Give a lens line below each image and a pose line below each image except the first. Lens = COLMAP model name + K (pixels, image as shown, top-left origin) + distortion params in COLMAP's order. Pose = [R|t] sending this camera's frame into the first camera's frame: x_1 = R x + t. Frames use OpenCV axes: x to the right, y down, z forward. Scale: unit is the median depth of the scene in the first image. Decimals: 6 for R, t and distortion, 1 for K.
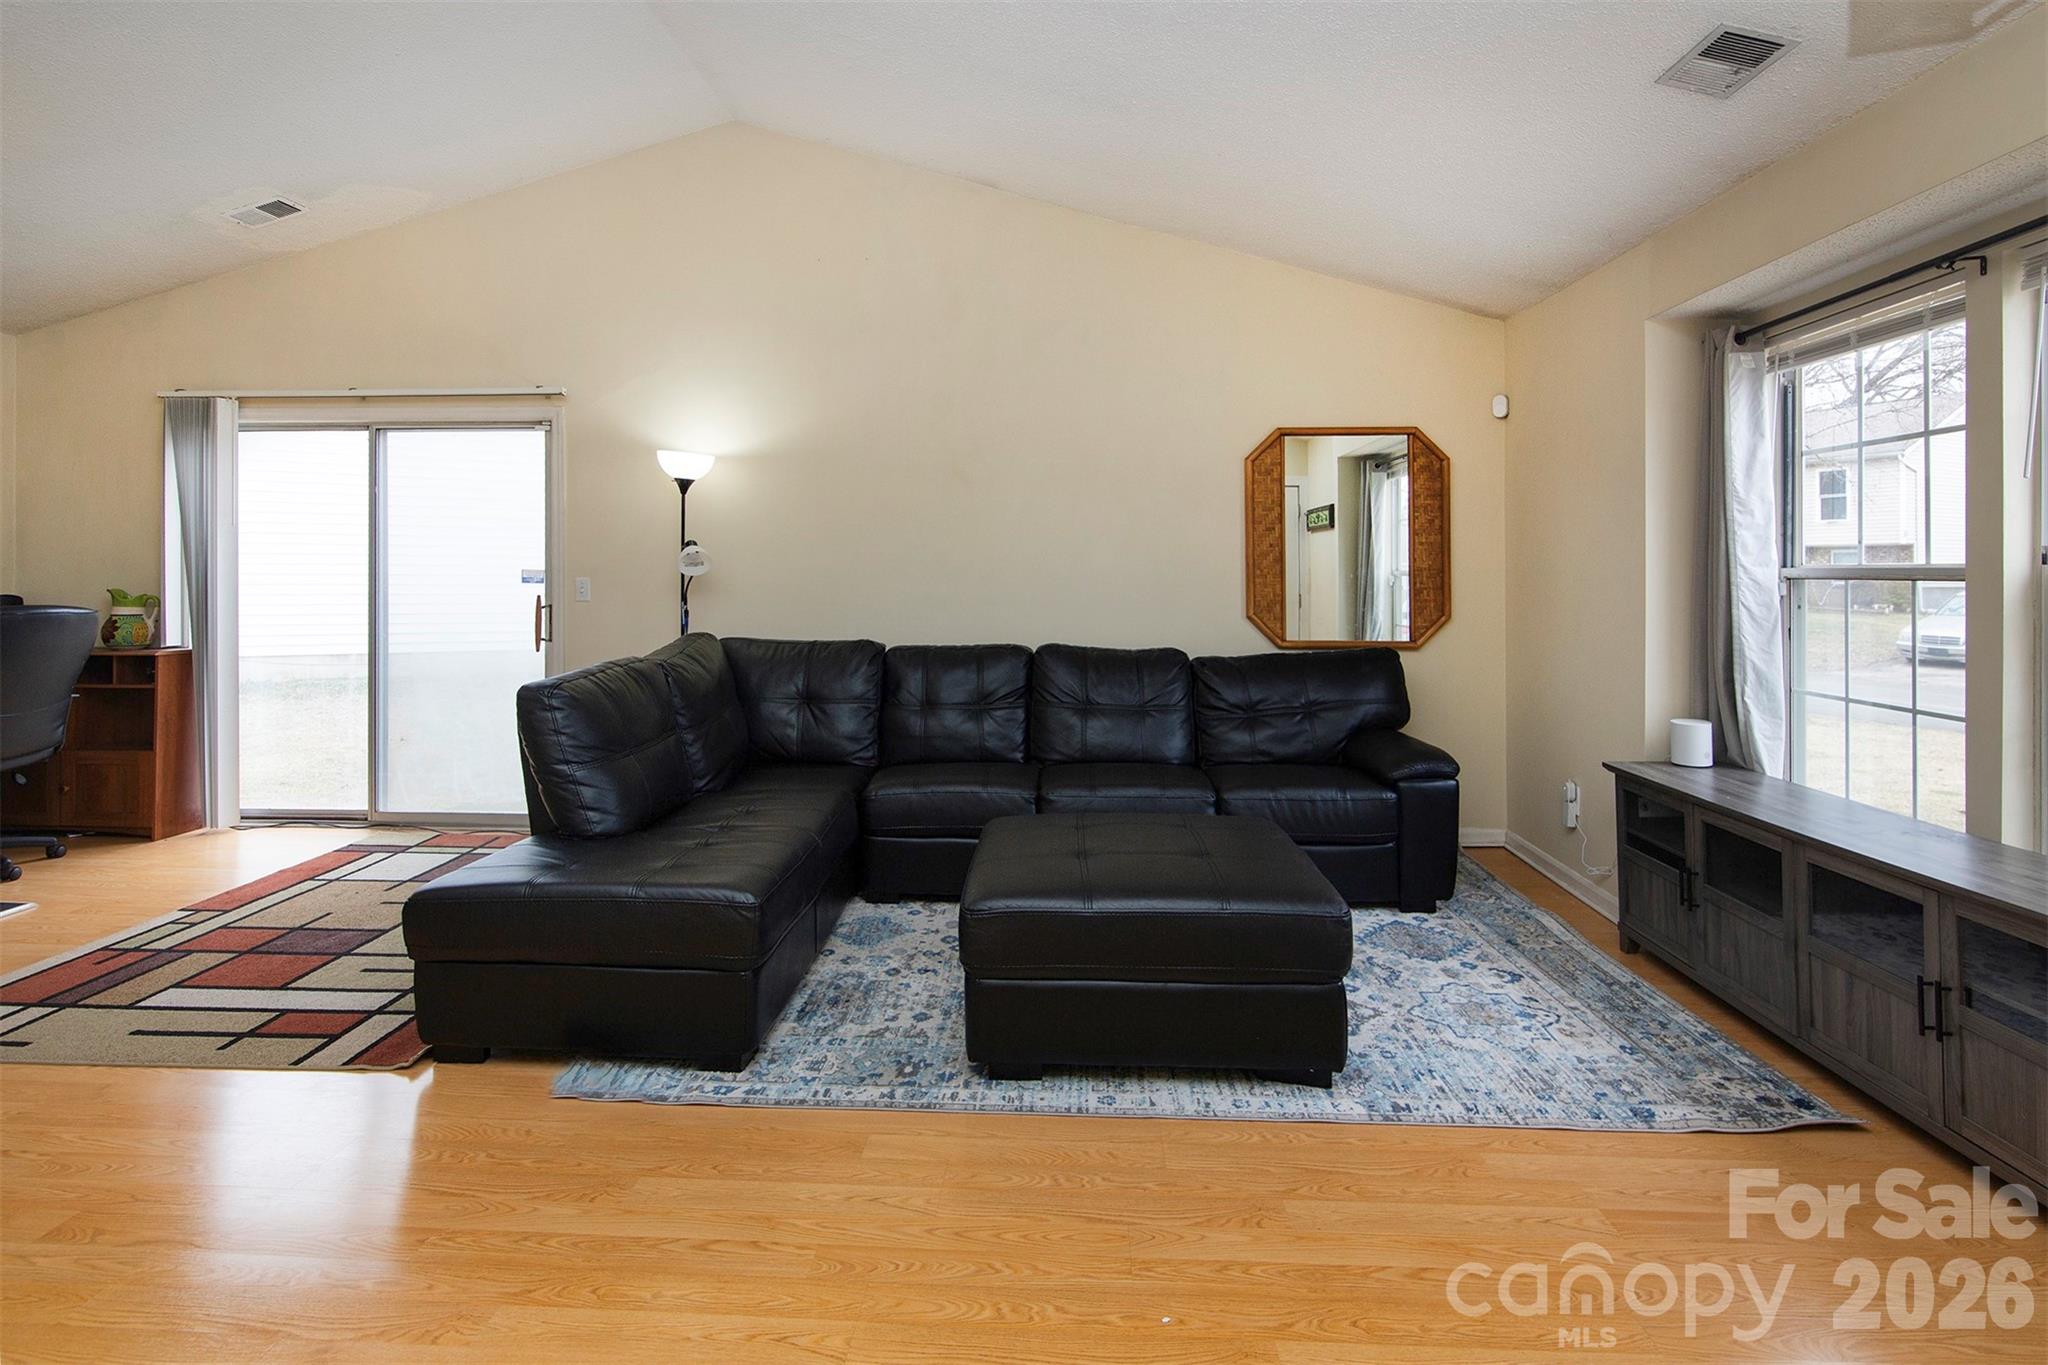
lens RADIAL K [[1025.1, 0, 1013.4], [0, 1025.1, 571.9], [0, 0, 1]] dist [0.000471, -0.000682]
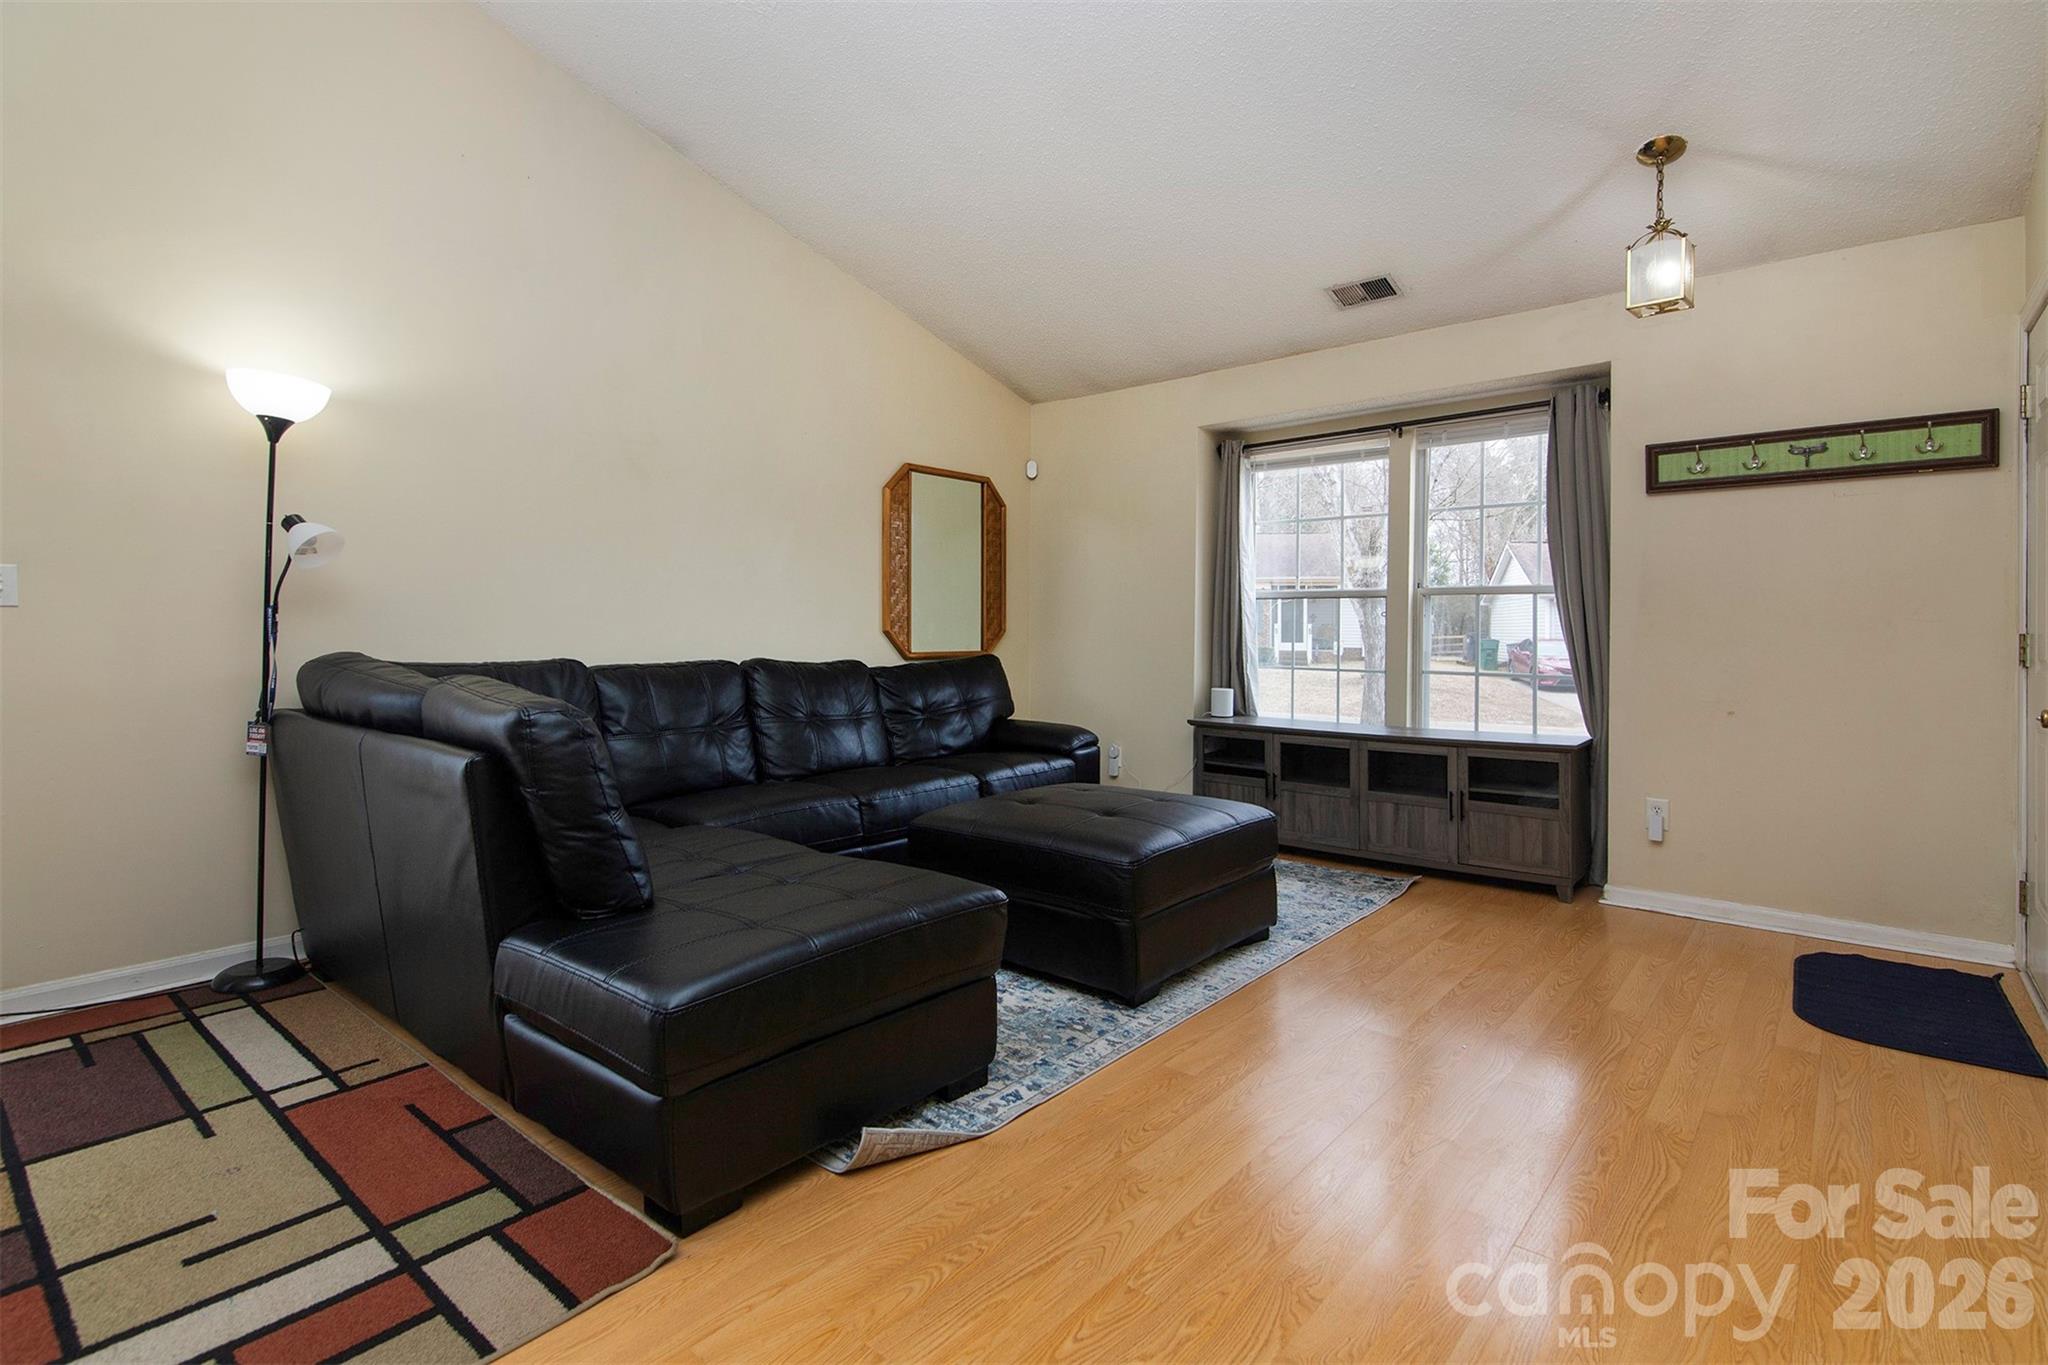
lens RADIAL K [[1002.4, 0, 1025.8], [0, 1002.4, 636.0], [0, 0, 1]] dist [-0.000298, -0.000441]
pose [[0.599525, -0.003916, 0.800346, -0.736663], [-0.004688, 0.999954, 0.008405, 0.053034], [-0.800342, -0.008791, 0.599479, 0.320743]]
